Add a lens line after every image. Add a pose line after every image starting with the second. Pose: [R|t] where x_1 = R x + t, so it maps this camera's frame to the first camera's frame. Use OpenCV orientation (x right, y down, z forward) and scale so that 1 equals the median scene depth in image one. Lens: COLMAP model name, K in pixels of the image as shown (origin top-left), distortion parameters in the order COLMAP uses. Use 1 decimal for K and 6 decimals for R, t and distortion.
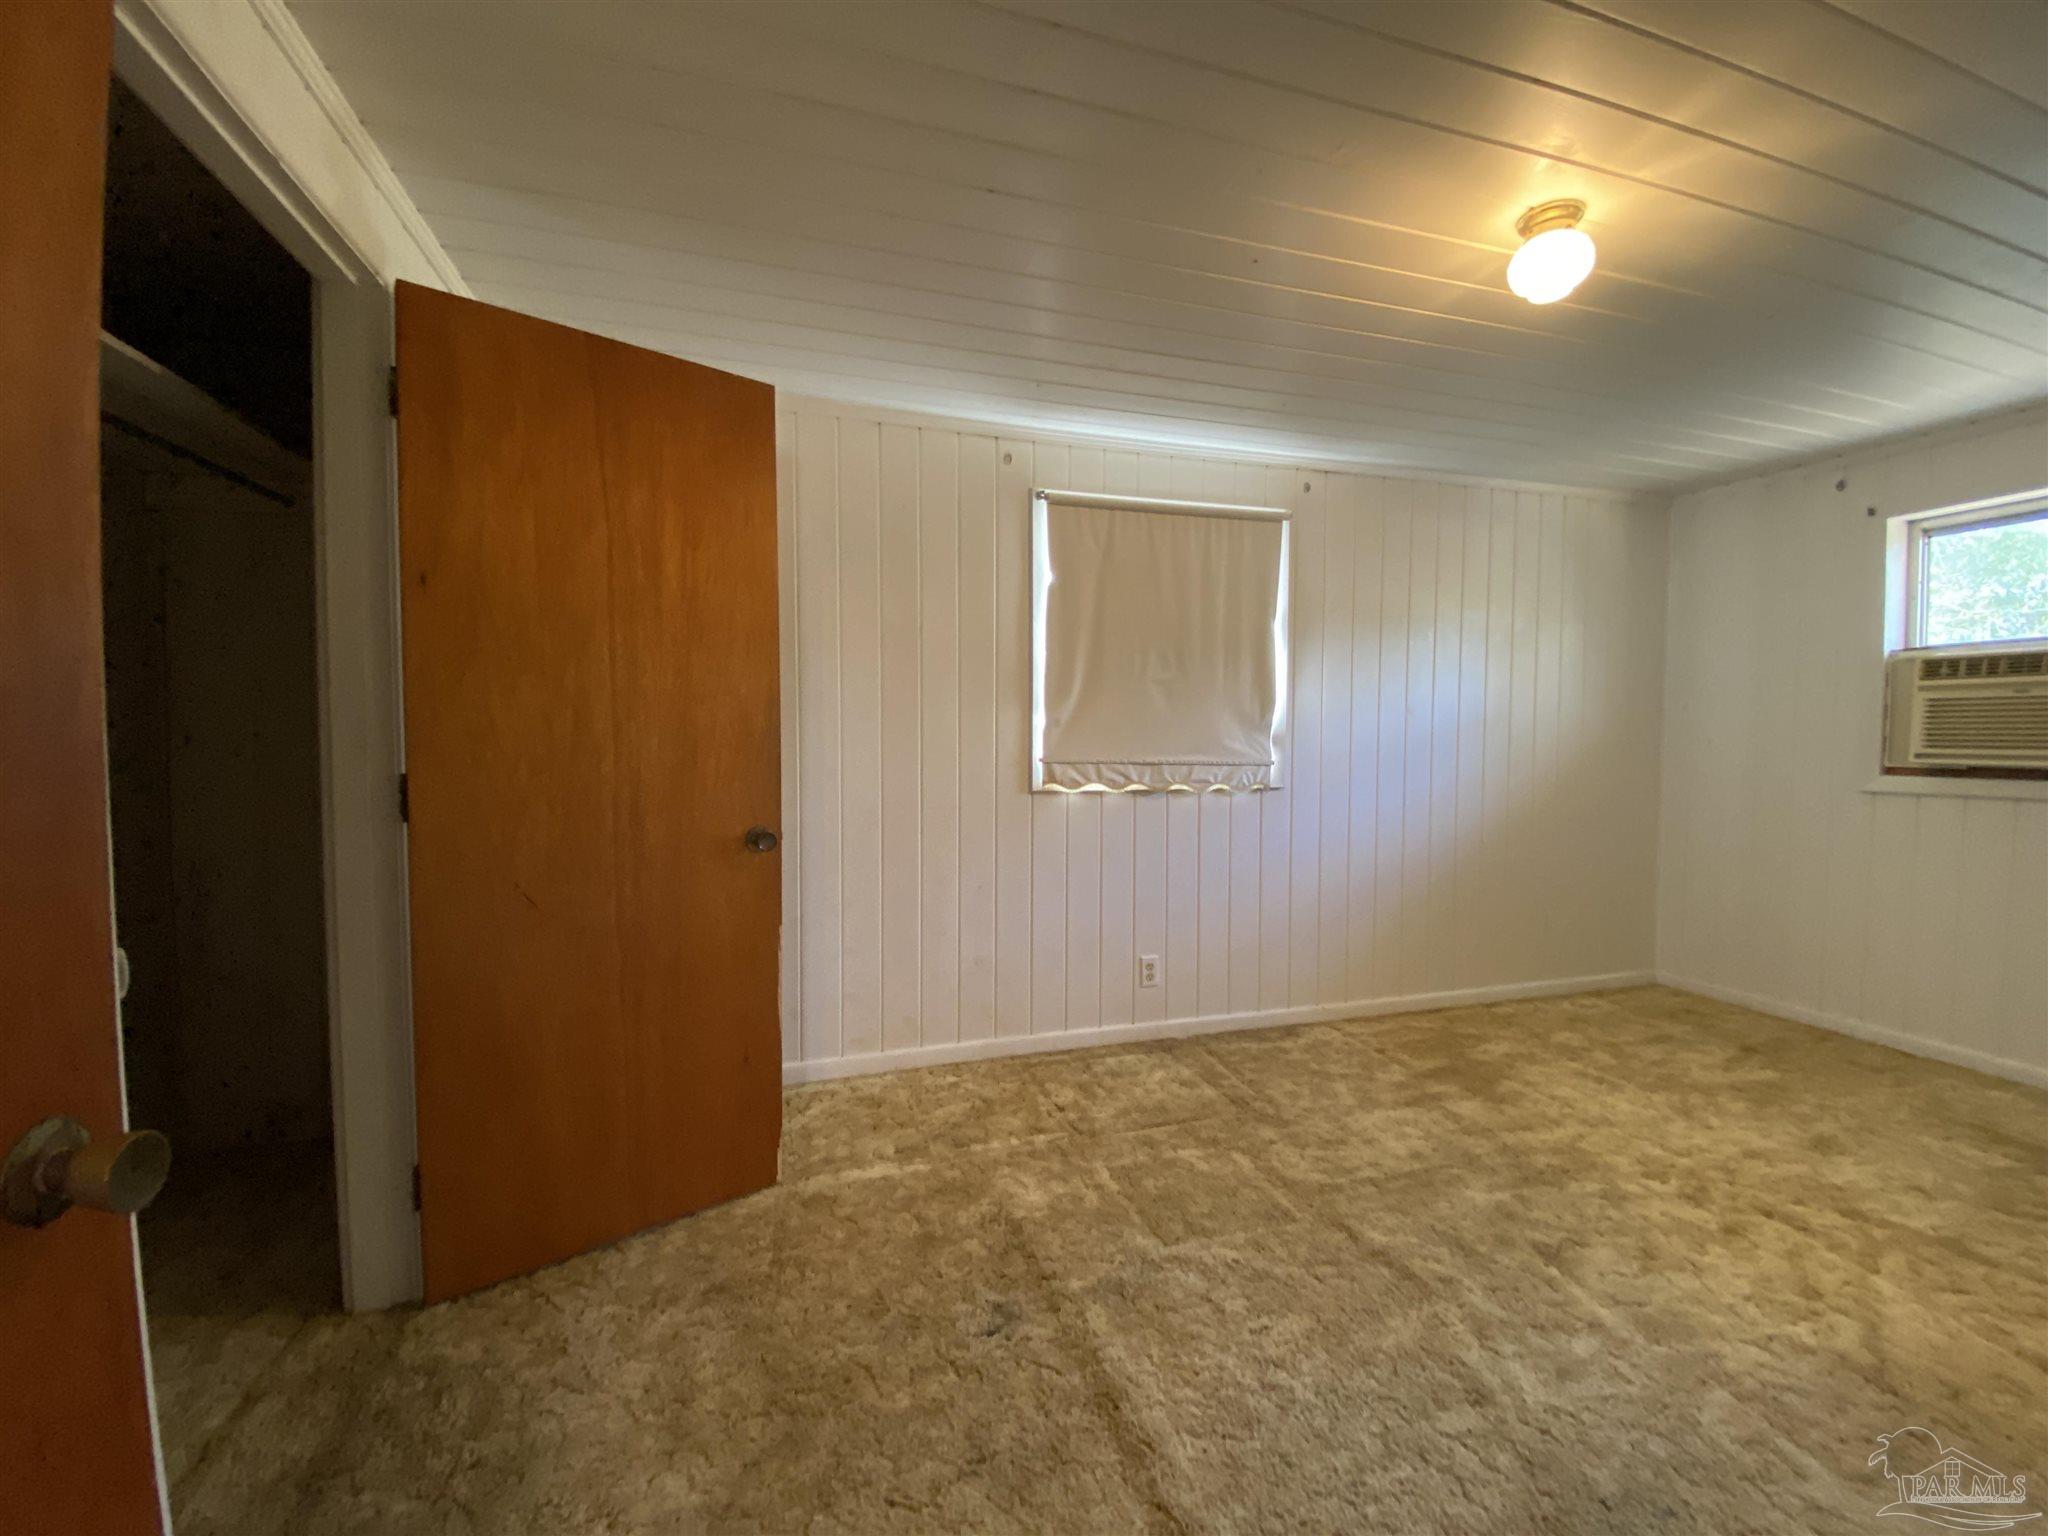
lens RADIAL K [[832.3, 0, 1023.9], [0, 832.3, 770.4], [0, 0, 1]] dist [0.021037, -0.020038]
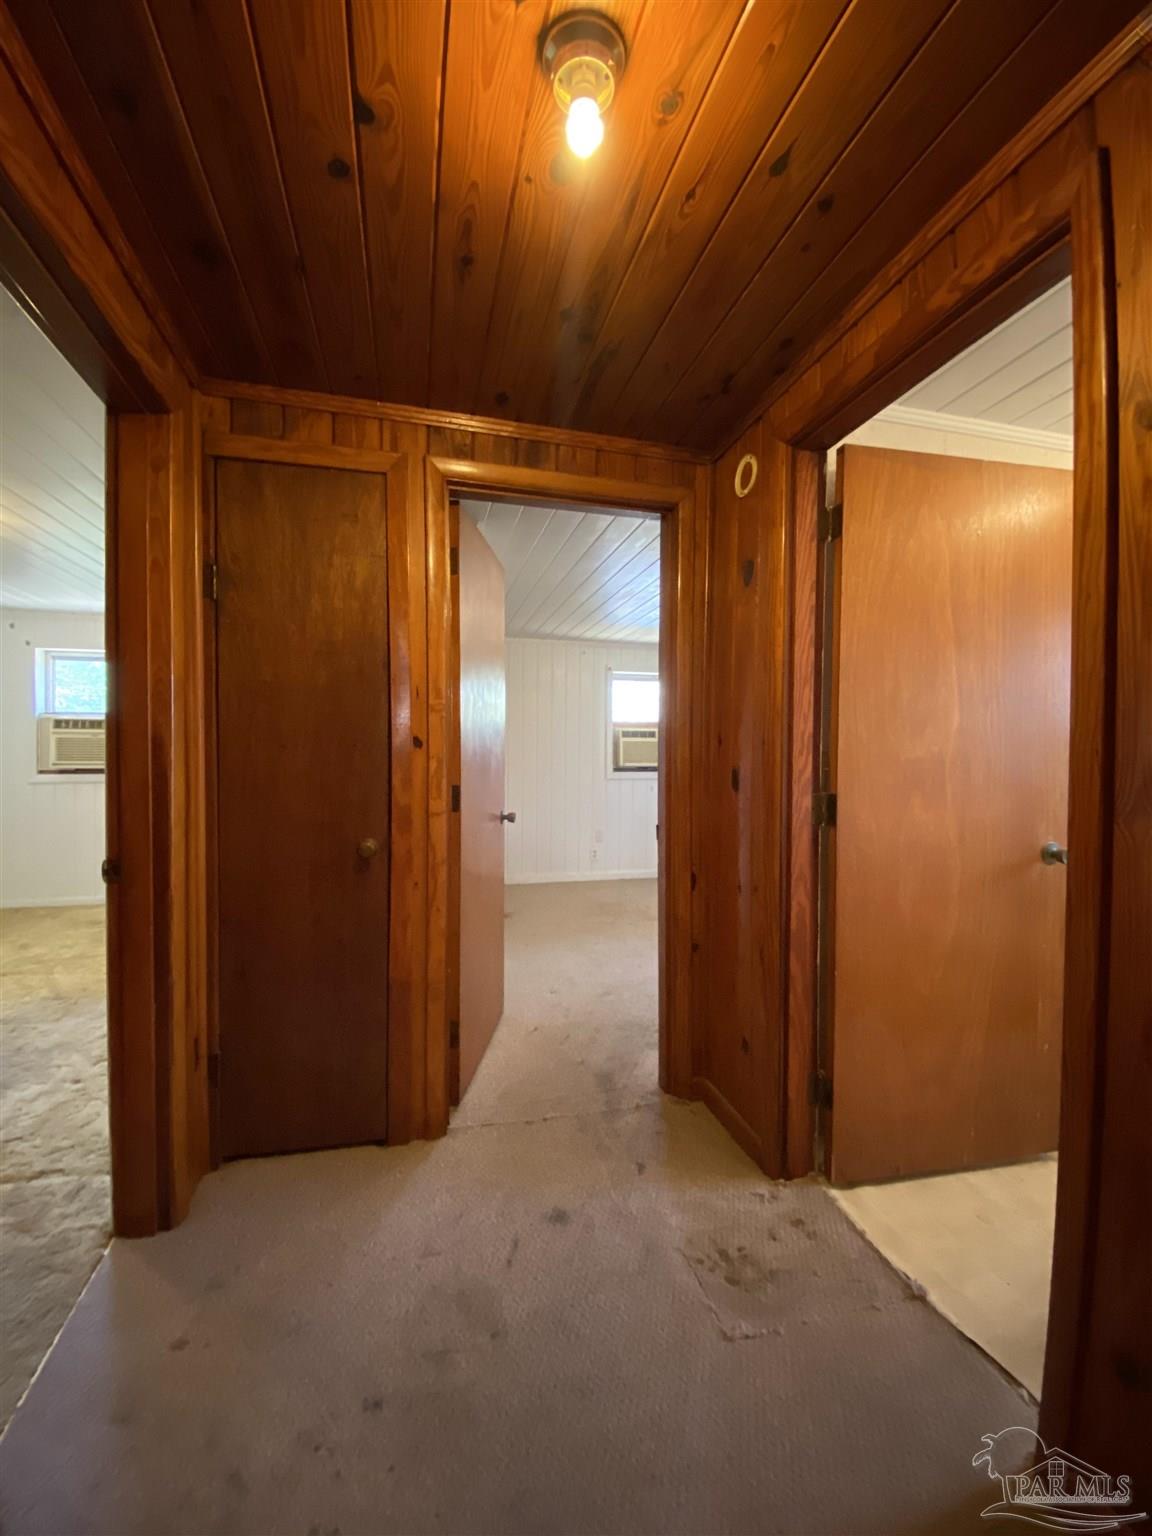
lens RADIAL K [[615.1, 0, 565.0], [0, 615.1, 764.6], [0, 0, 1]] dist [0.040349, -0.031527]
pose [[0.057571, -0.012666, 0.998261, -0.592024], [0.034989, 0.999331, 0.010662, 0.016070], [-0.997728, 0.034314, 0.057975, -0.537630]]
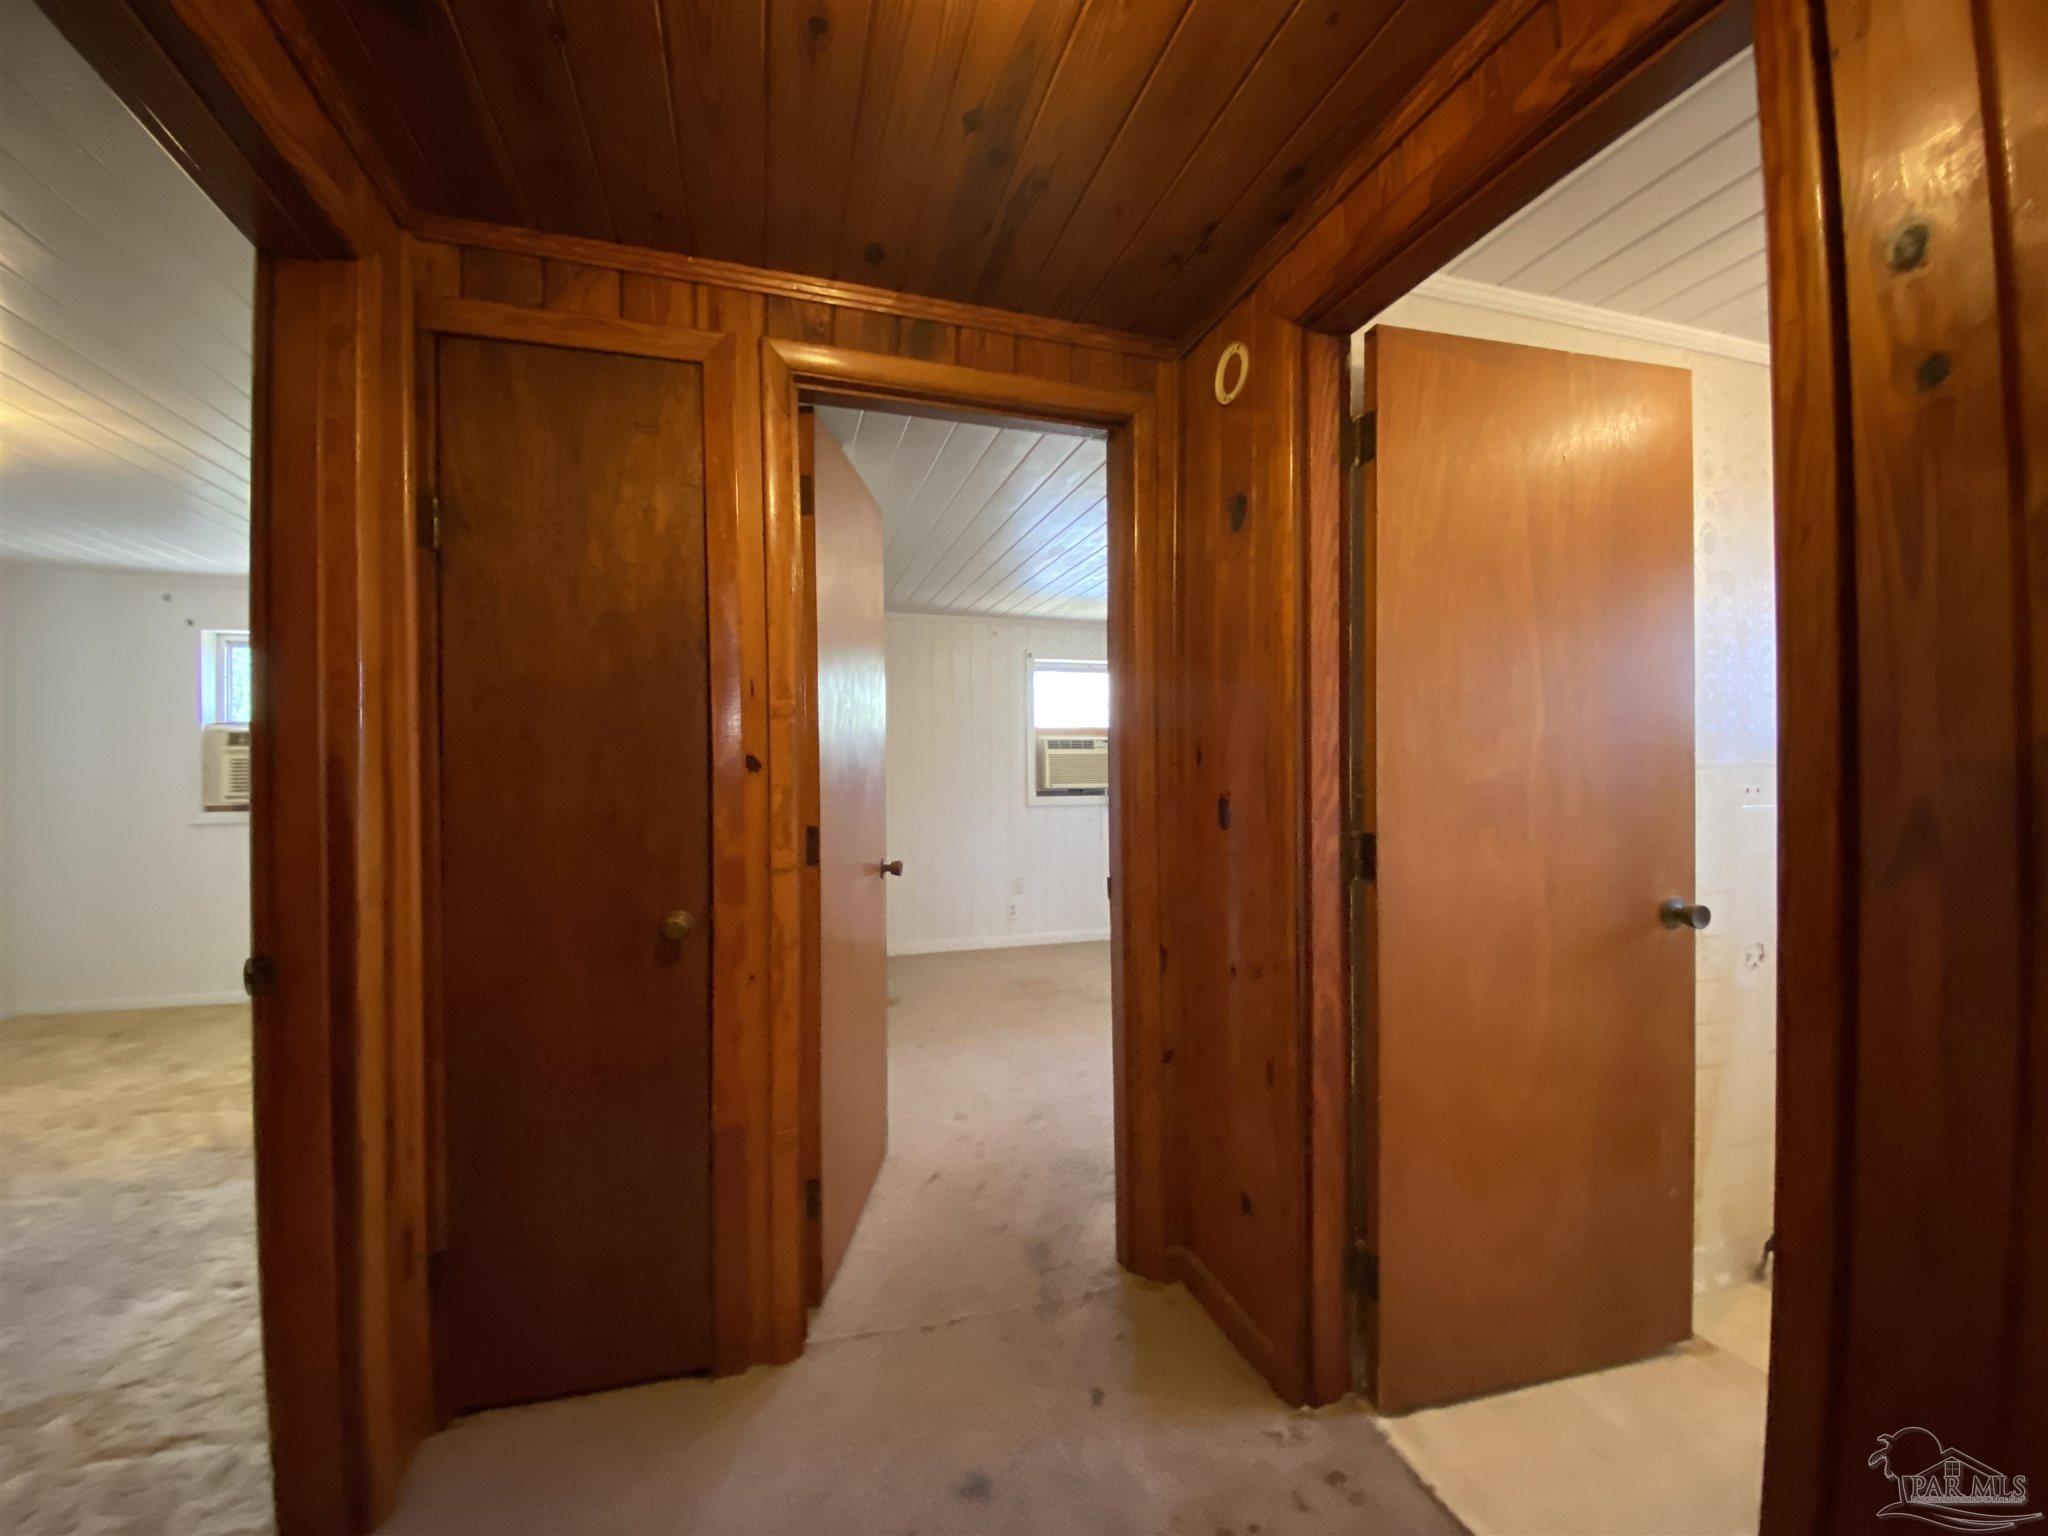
lens RADIAL K [[818.7, 0, 1012.2], [0, 818.7, 769.6], [0, 0, 1]] dist [0.030554, -0.024757]
pose [[0.002221, 0.004376, 0.999988, -0.506108], [0.047554, 0.998859, -0.004476, 0.007296], [-0.998866, 0.047564, 0.002011, -0.525014]]
